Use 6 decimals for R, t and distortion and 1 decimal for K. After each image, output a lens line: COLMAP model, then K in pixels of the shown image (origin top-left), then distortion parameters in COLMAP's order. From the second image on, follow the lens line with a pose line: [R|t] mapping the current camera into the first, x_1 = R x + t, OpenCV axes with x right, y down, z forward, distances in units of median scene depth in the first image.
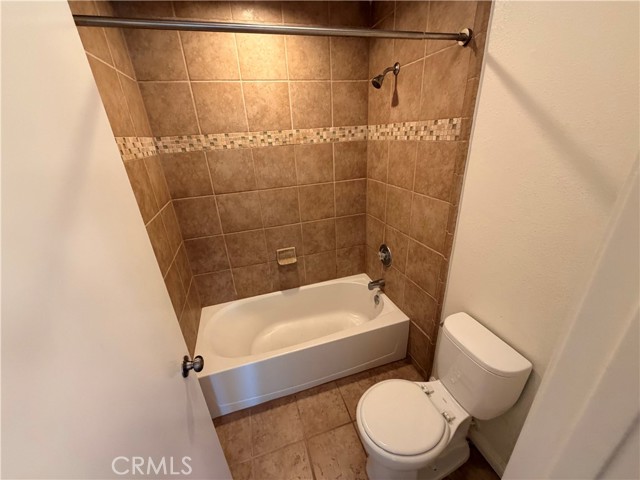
lens RADIAL K [[255.5, 0, 318.7], [0, 255.5, 241.6], [0, 0, 1]] dist [-0.002567, -0.000619]
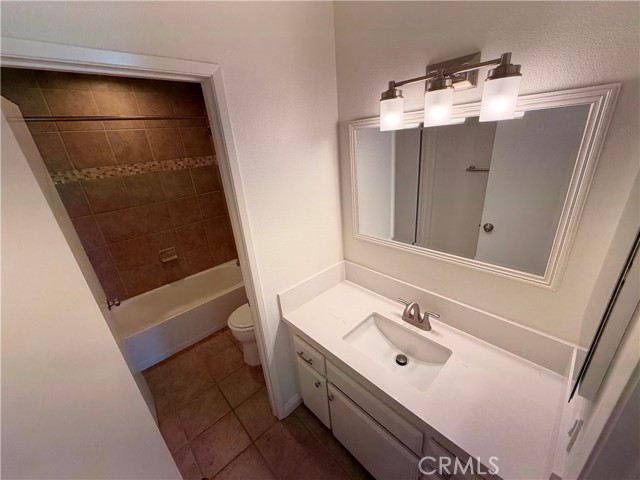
lens RADIAL K [[255.5, 0, 321.8], [0, 255.5, 240.8], [0, 0, 1]] dist [-0.002567, -0.000619]
pose [[0.897300, -0.177948, 0.403965, 0.074872], [0.200669, 0.979556, -0.014234, 0.185587], [-0.393173, 0.093836, 0.914664, -0.582924]]
